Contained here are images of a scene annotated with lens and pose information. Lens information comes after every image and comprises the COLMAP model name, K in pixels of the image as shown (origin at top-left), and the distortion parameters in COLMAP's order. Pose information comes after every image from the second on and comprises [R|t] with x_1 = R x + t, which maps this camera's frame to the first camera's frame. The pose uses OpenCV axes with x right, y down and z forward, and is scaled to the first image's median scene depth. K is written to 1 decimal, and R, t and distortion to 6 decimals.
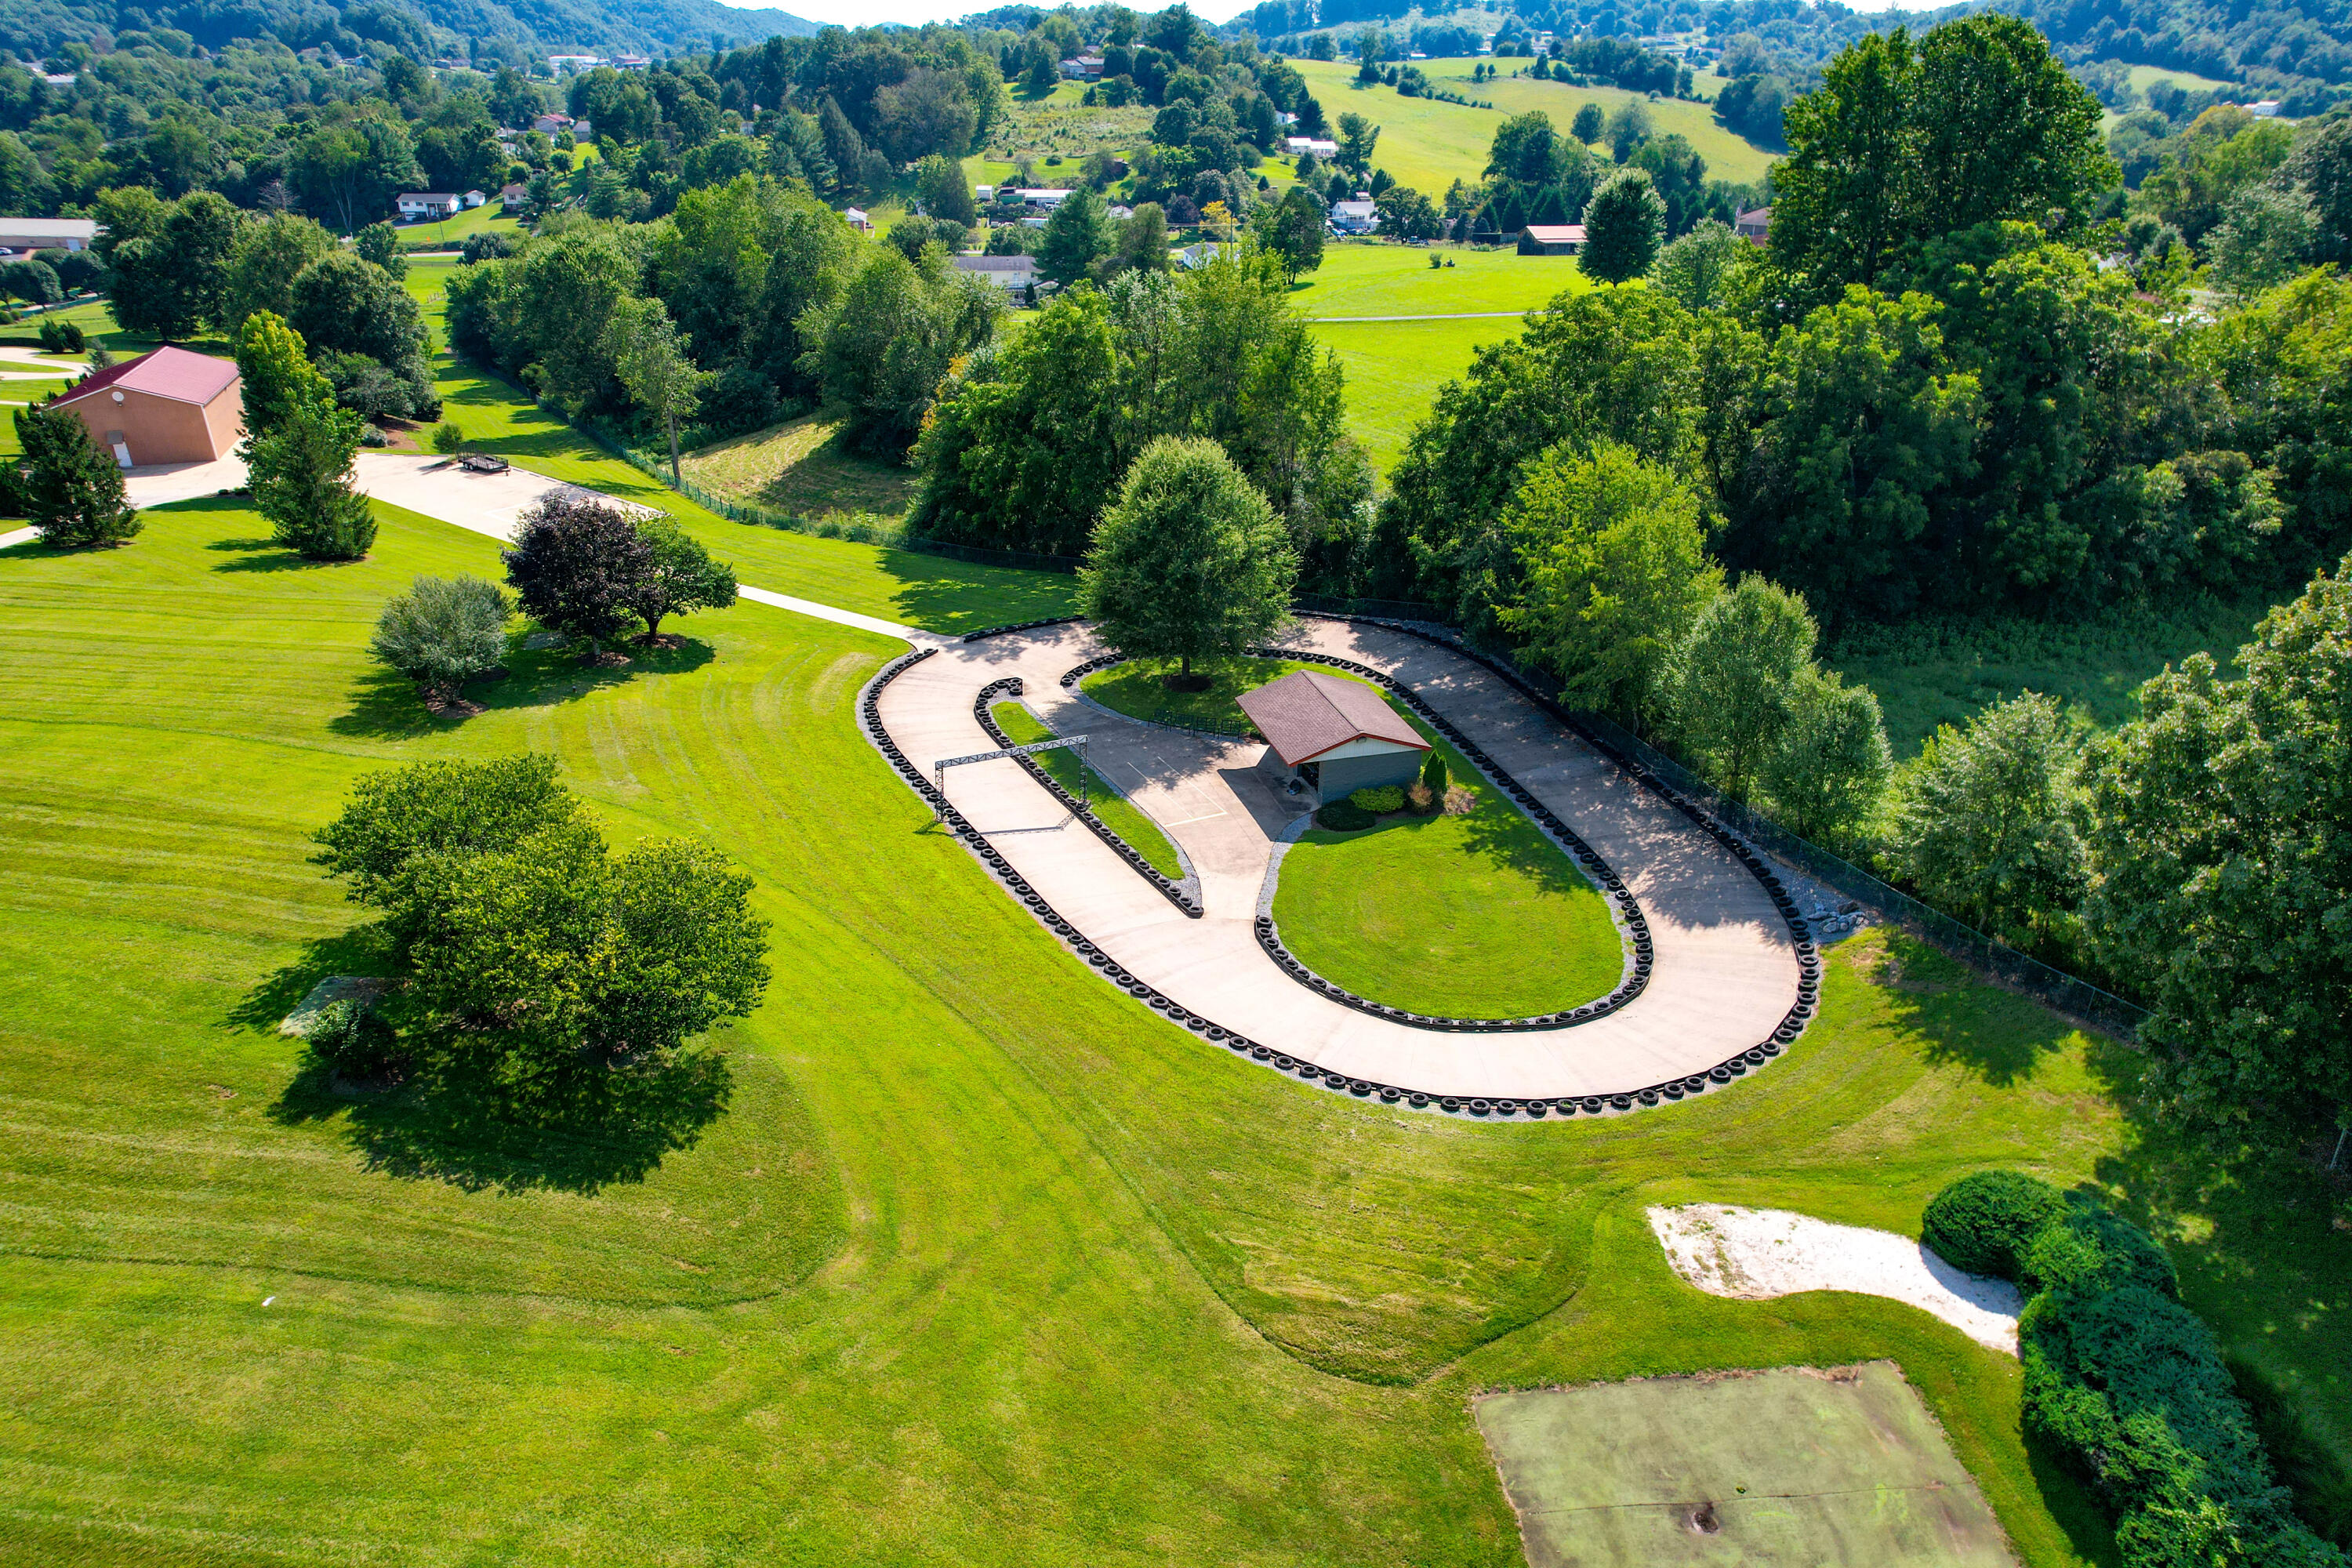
lens RADIAL K [[1499.7, 0, 1176.0], [0, 1499.7, 782.3], [0, 0, 1]] dist [-0.057185, 0.065932]
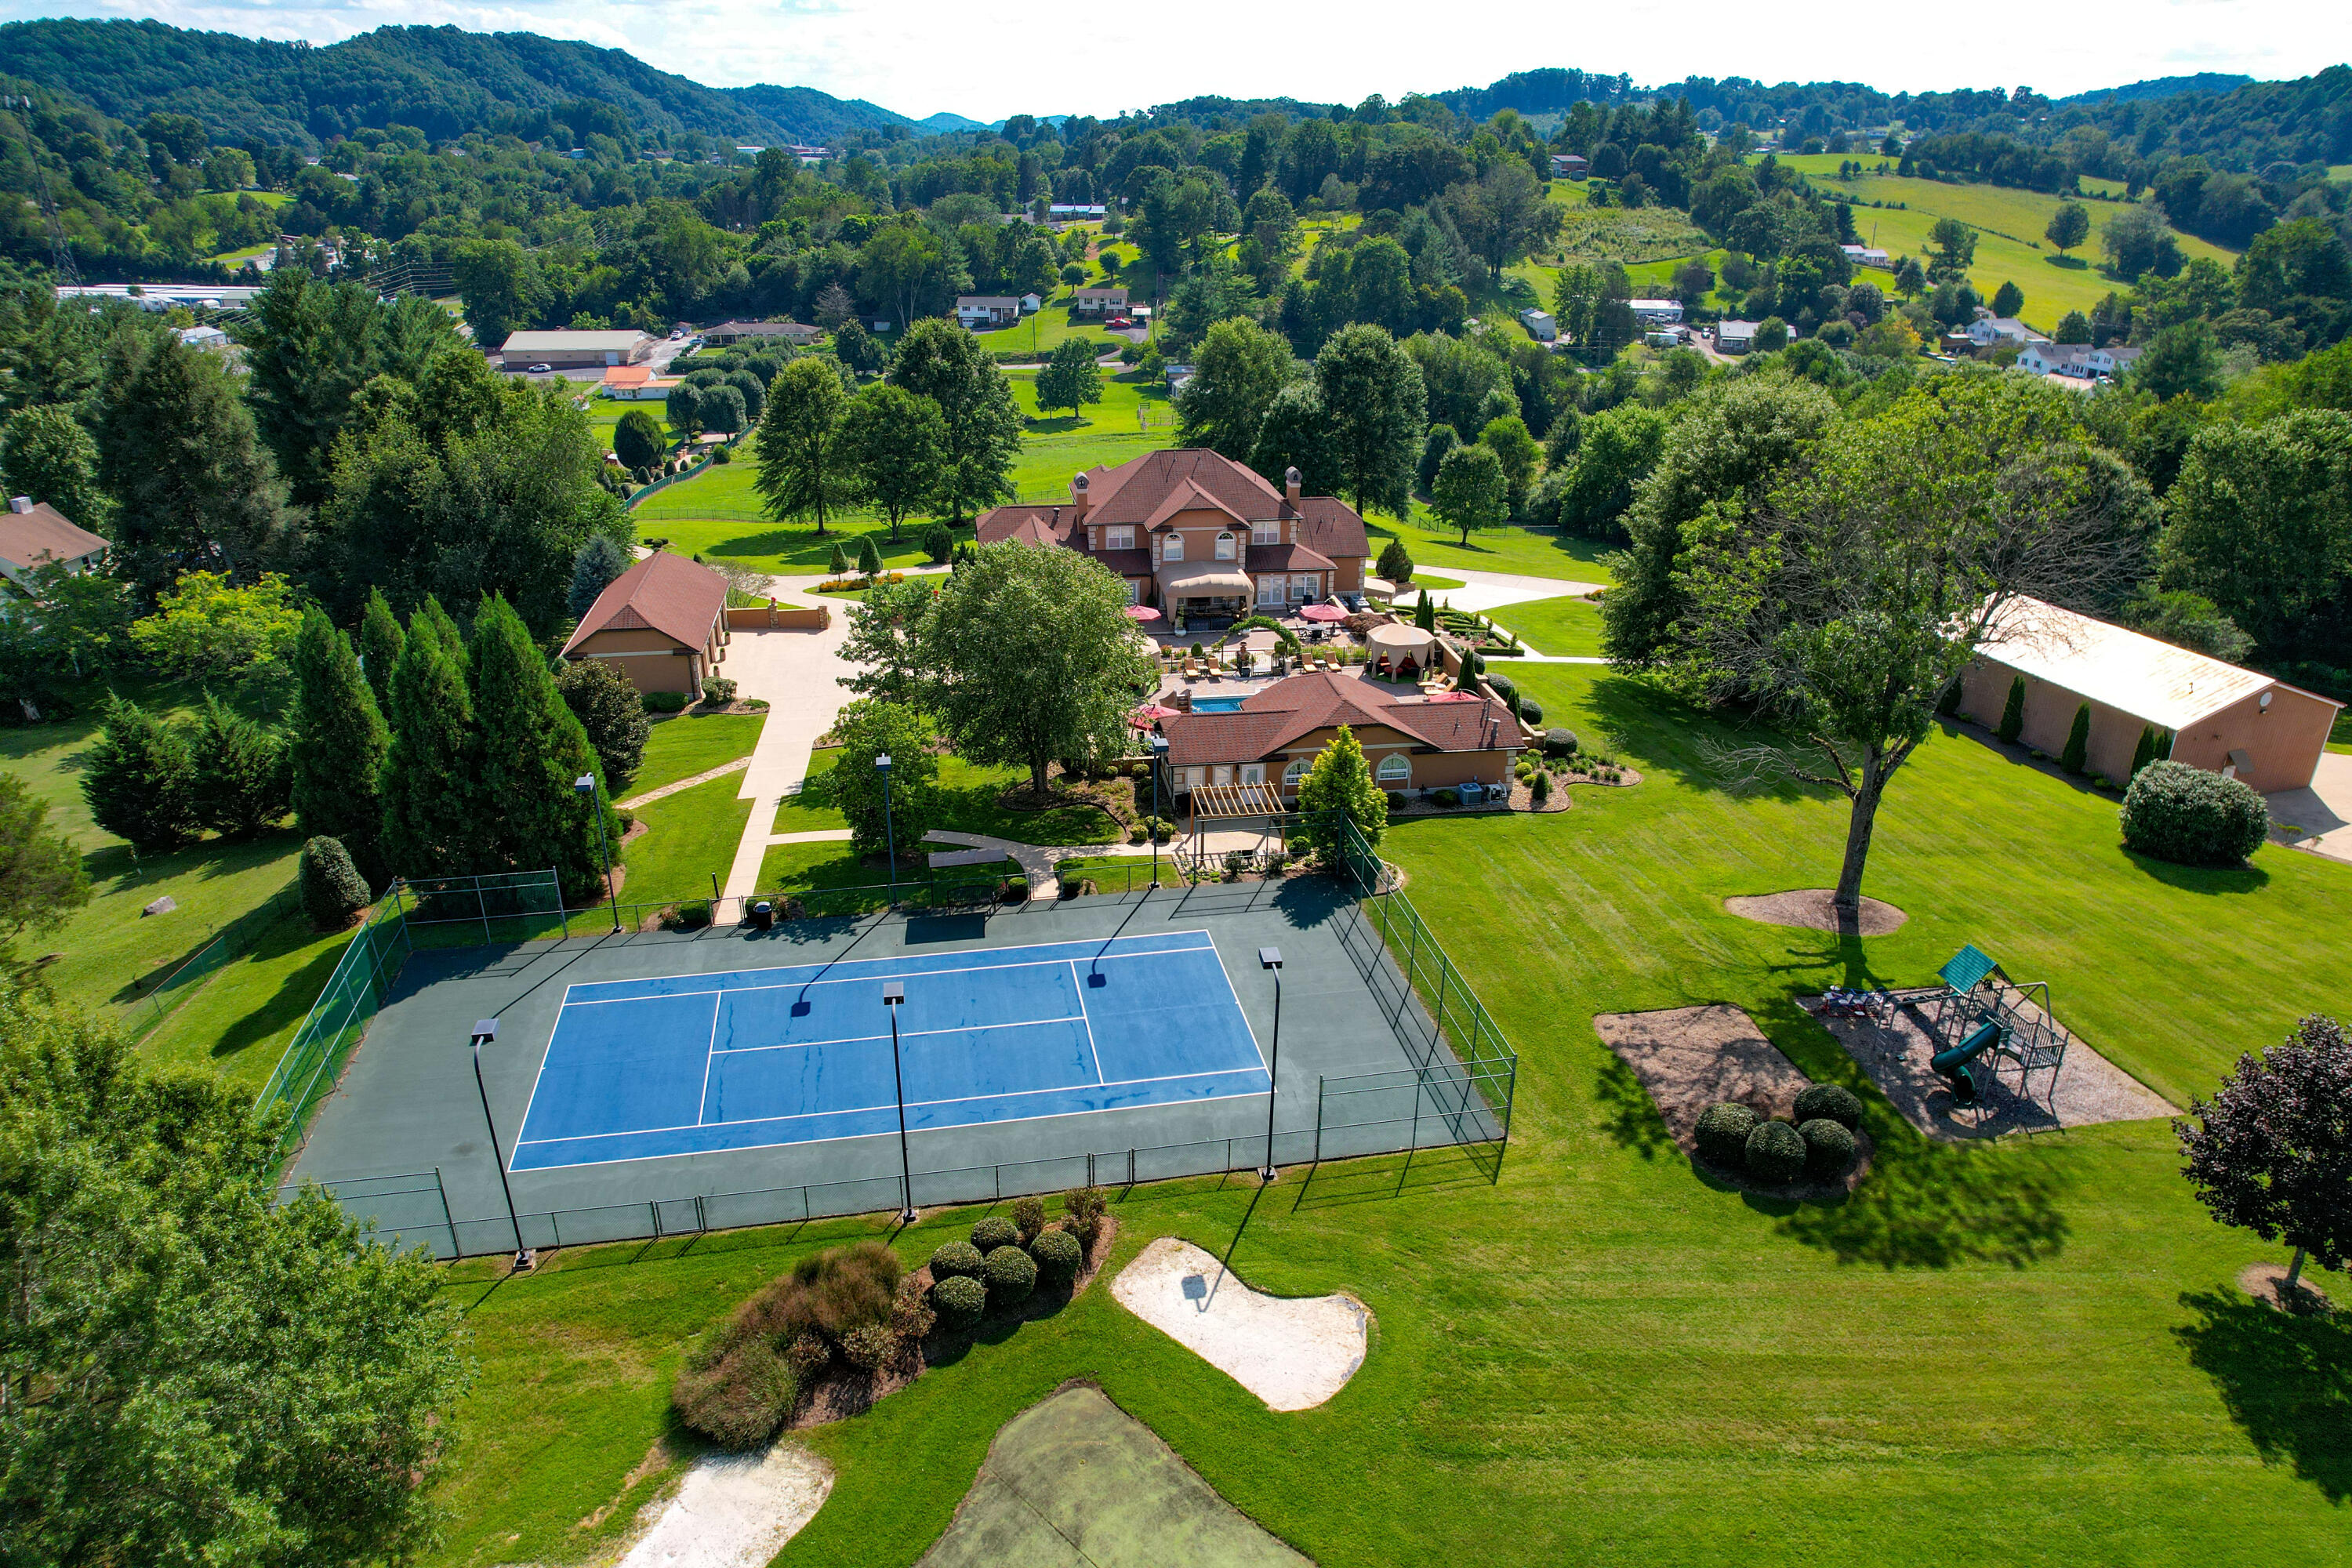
lens RADIAL K [[1497.5, 0, 1181.7], [0, 1497.5, 801.3], [0, 0, 1]] dist [-0.079926, 0.075089]
pose [[0.999955, 0.005536, -0.007756, -1.926889], [-0.005814, 0.999324, -0.036288, -0.318407], [0.007550, 0.036332, 0.999311, 0.608753]]
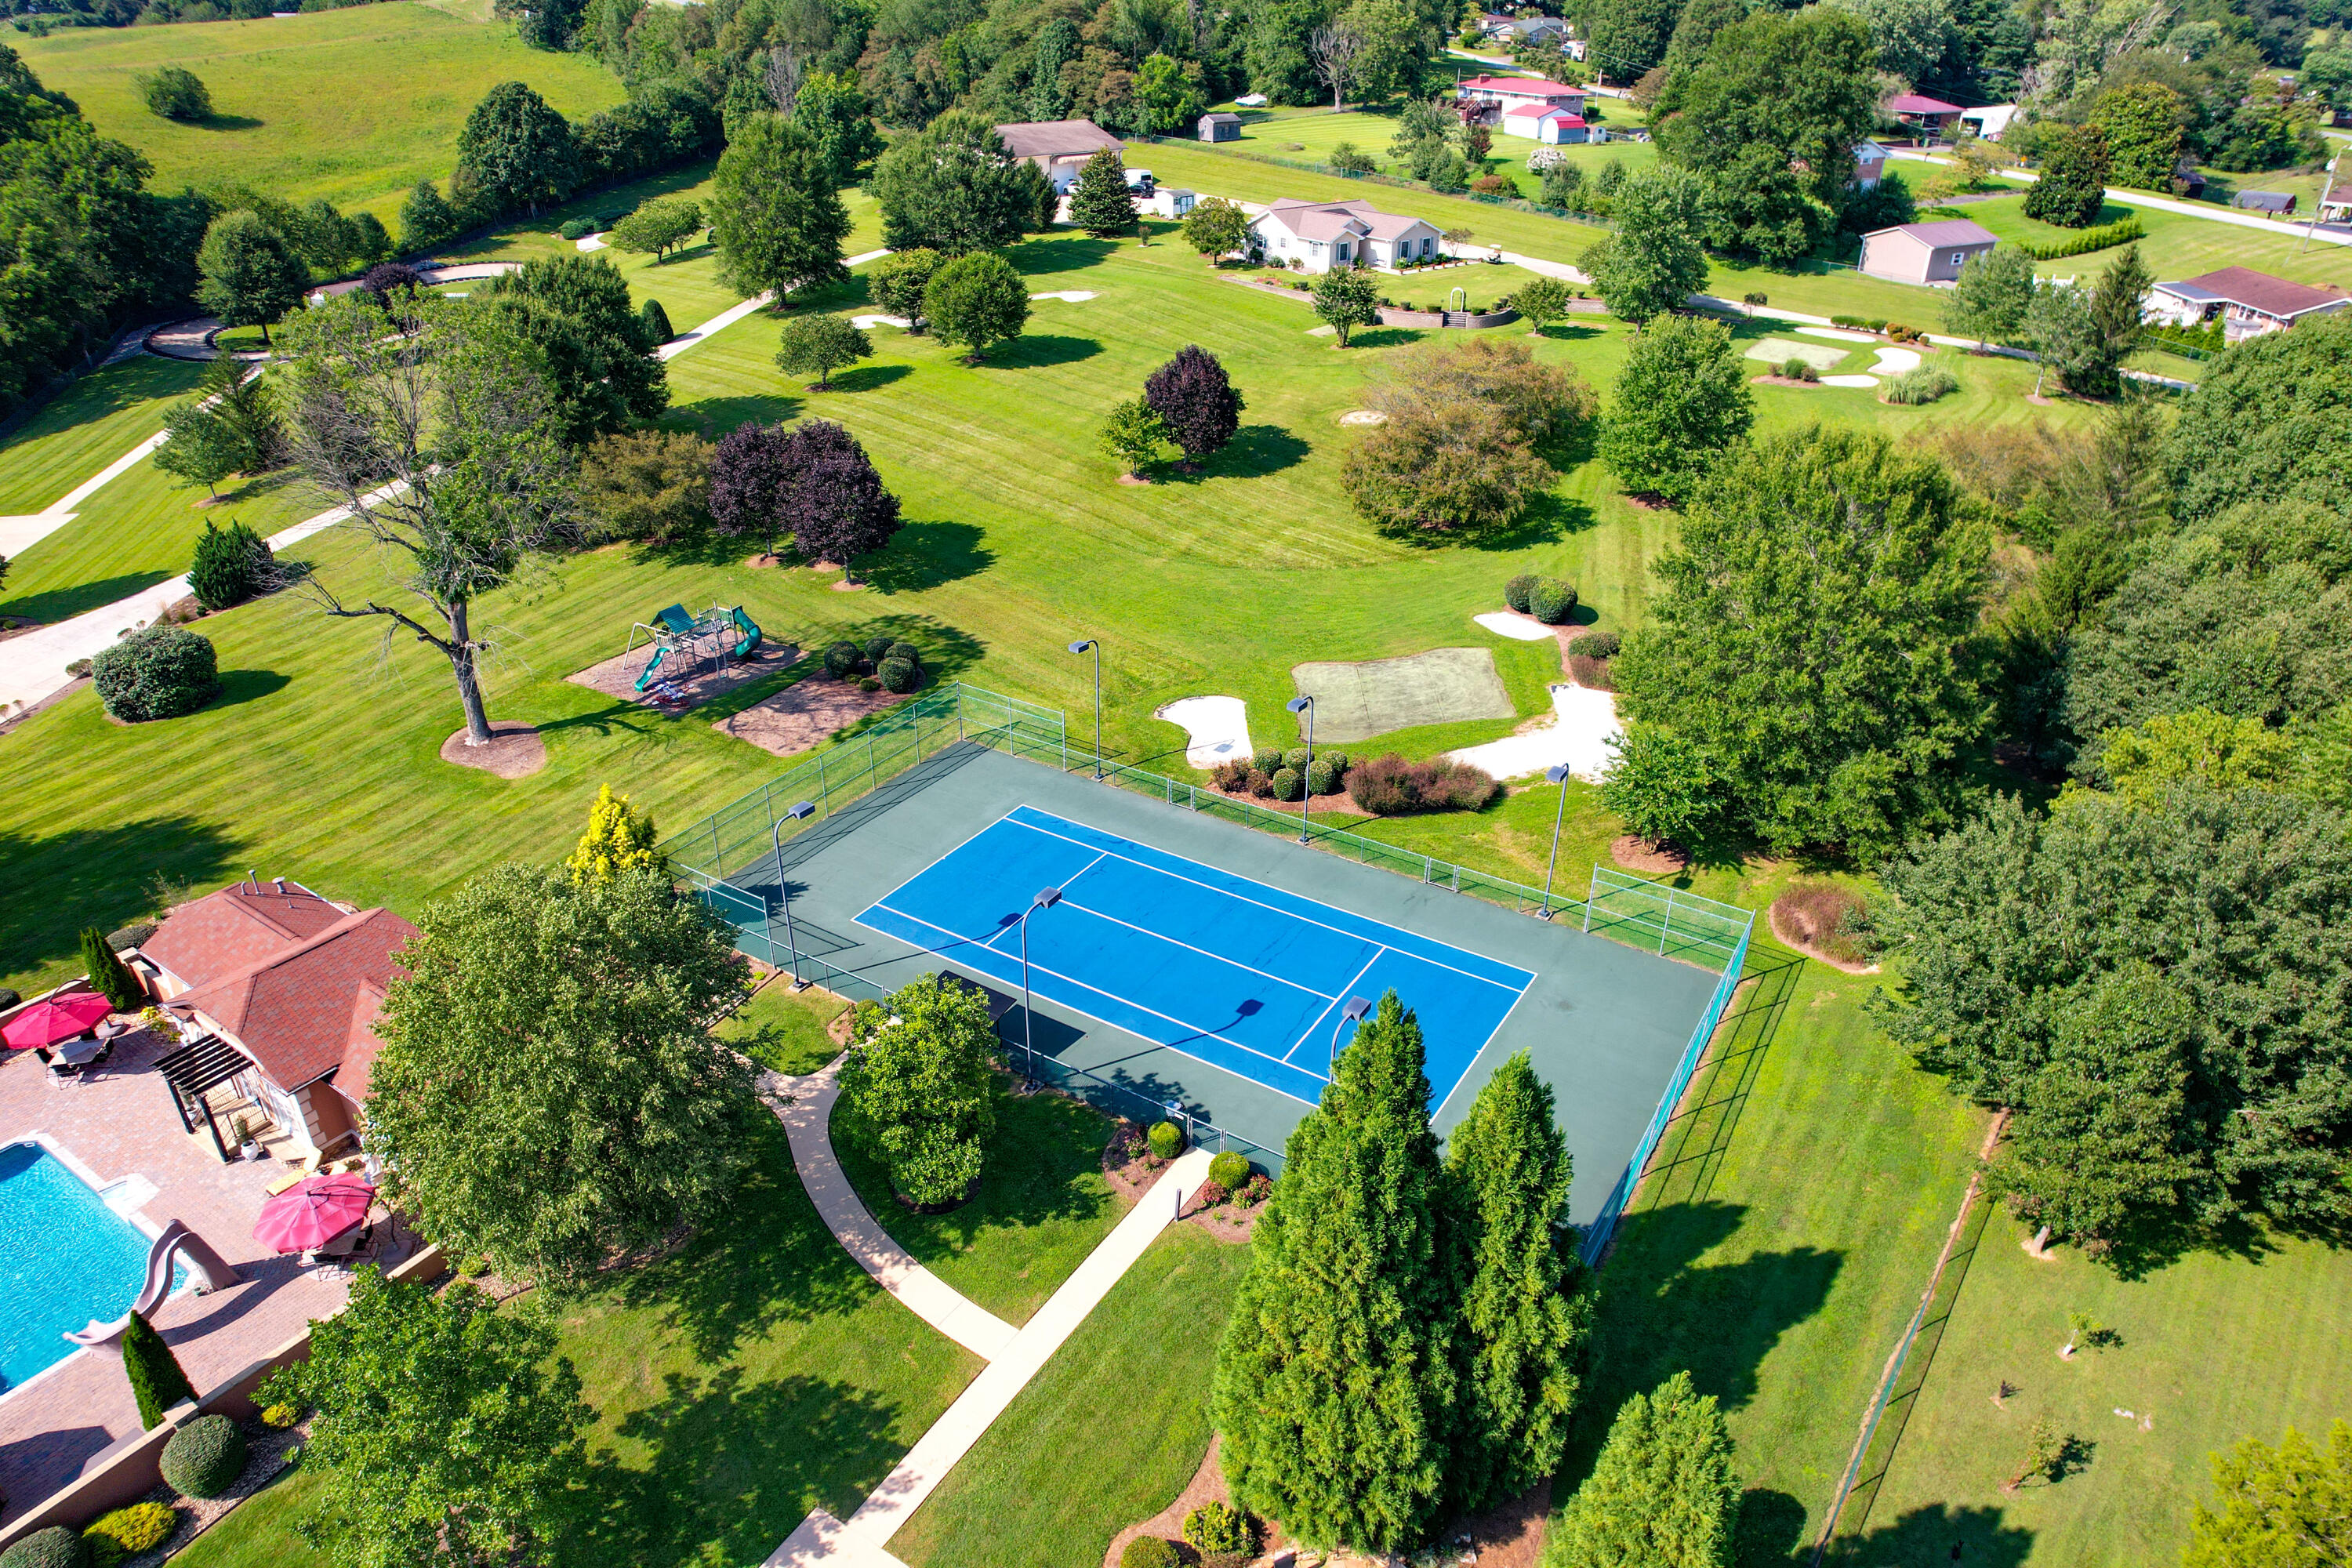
lens RADIAL K [[1504.3, 0, 1183.5], [0, 1504.3, 790.0], [0, 0, 1]] dist [-0.077306, 0.072931]
pose [[-0.725473, -0.339817, 0.598509, -2.455644], [0.293919, 0.633356, 0.715871, -0.799273], [-0.622334, 0.695259, -0.359604, 1.464799]]
